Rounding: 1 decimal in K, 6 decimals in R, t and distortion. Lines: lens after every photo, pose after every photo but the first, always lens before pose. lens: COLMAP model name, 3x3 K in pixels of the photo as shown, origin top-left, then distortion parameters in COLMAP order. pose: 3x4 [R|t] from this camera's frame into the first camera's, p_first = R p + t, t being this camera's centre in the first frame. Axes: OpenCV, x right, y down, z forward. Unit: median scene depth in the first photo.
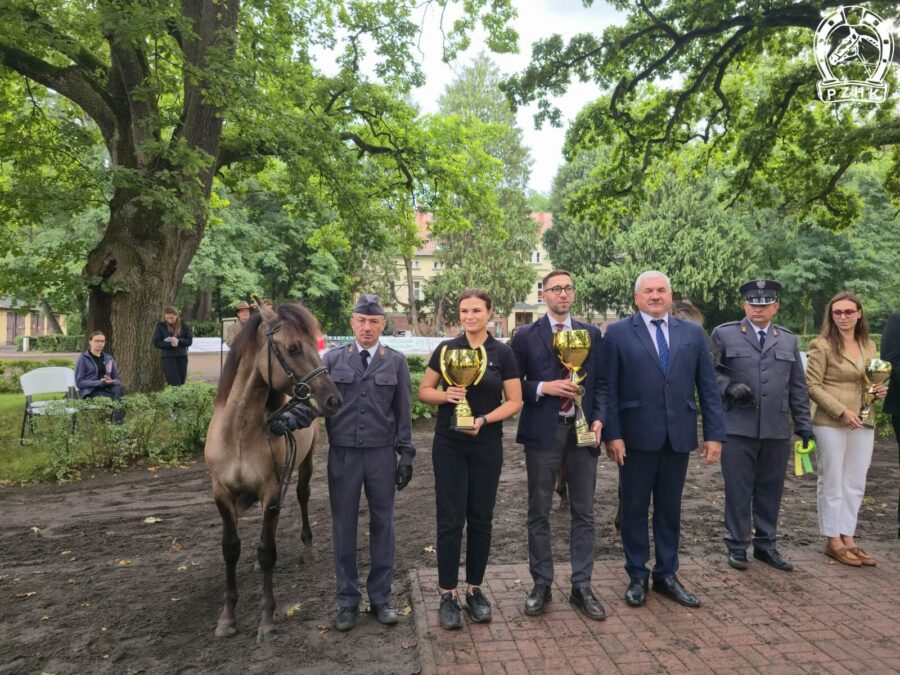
lens RADIAL K [[744.0, 0, 463.3], [0, 744.0, 326.2], [0, 0, 1]] dist [0.028834, -0.006150]
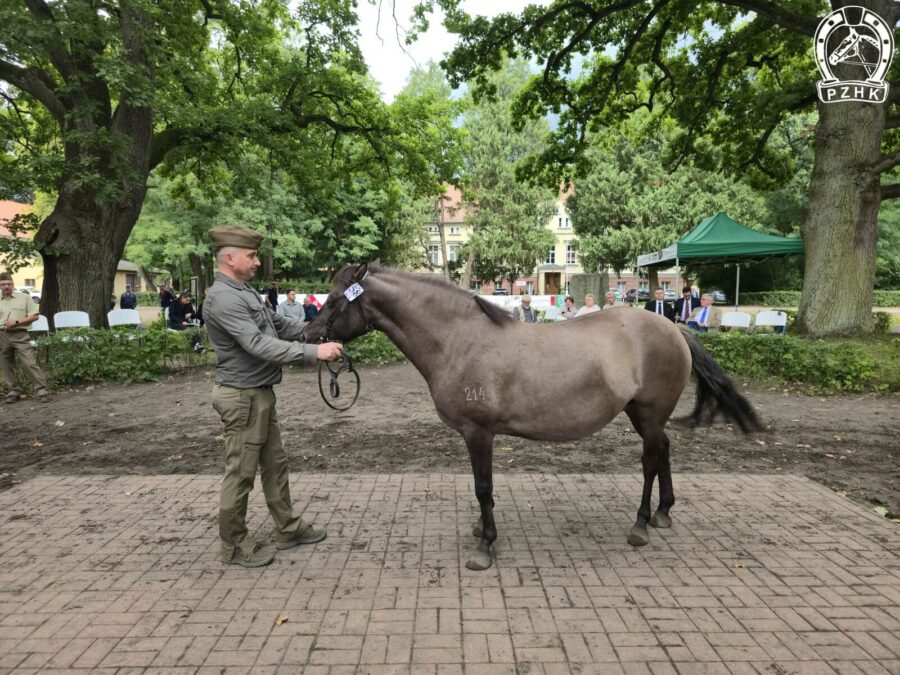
lens RADIAL K [[651.4, 0, 447.4], [0, 651.4, 349.7], [0, 0, 1]] dist [0.034609, -0.048136]
pose [[0.992057, 0.008426, -0.125507, 0.160385], [0.003972, 0.995158, 0.098208, 0.003085], [0.125727, -0.097926, 0.987220, -0.000636]]
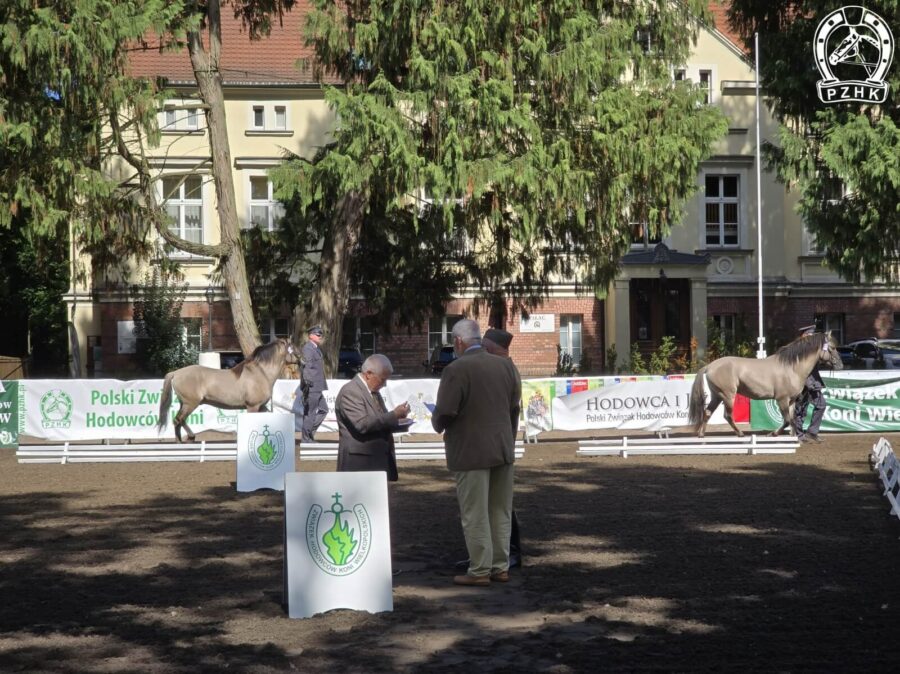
lens RADIAL K [[1907.2, 0, 557.8], [0, 1907.2, 339.1], [0, 0, 1]] dist [-0.069985, 0.226226]
pose [[0.999160, -0.017338, 0.037139, 0.049974], [0.017194, 0.999843, 0.004205, 0.005059], [-0.037206, -0.003563, 0.999301, 0.899310]]
